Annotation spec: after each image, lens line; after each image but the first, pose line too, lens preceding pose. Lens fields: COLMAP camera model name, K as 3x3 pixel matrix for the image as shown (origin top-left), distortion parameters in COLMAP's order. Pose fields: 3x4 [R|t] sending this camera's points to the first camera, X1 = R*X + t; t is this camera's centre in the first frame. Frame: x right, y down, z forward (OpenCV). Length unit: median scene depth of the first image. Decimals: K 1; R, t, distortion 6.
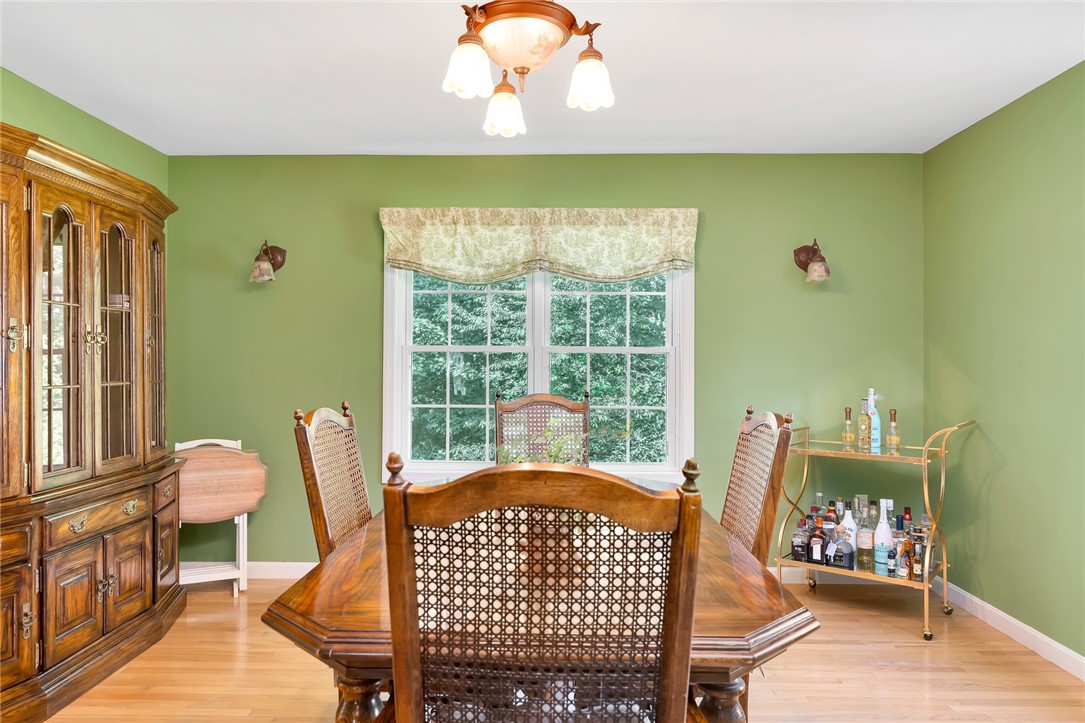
lens RADIAL K [[663.8, 0, 542.5], [0, 663.8, 361.5], [0, 0, 1]] dist [-0.000848, 0.000366]
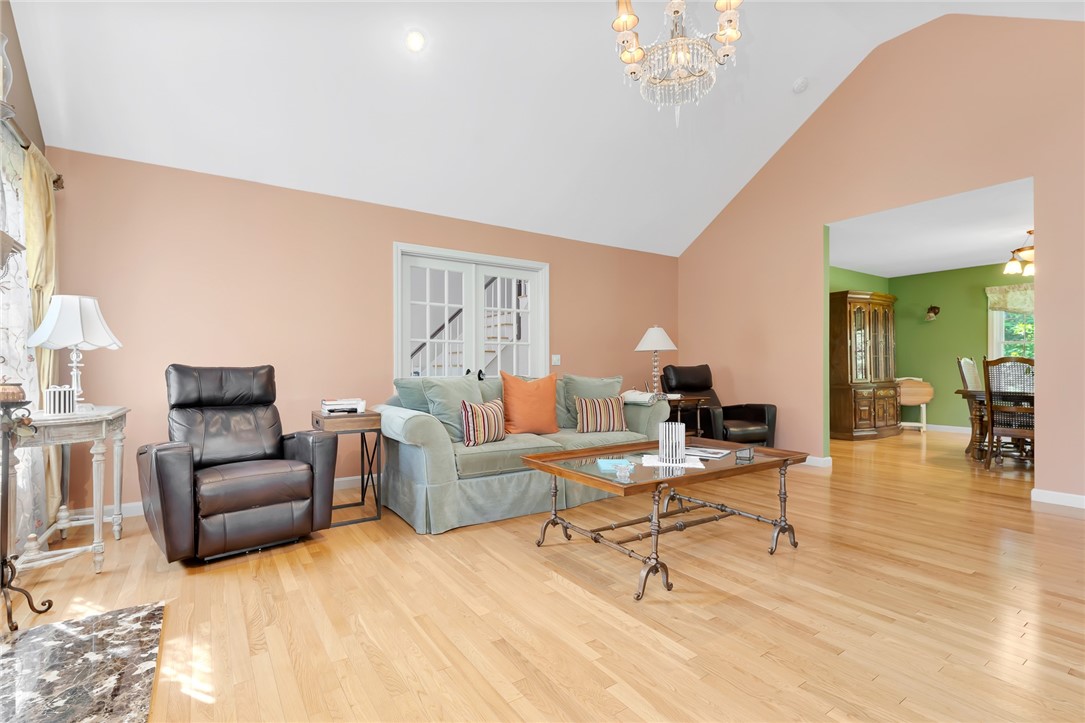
lens RADIAL K [[505.8, 0, 542.5], [0, 505.8, 361.5], [0, 0, 1]] dist [-0.000116, -0.000012]
pose [[0.563988, -0.010721, -0.825714, 0.399733], [0.004435, 0.999941, -0.009953, 0.063334], [0.825771, 0.001952, 0.564002, -1.512002]]
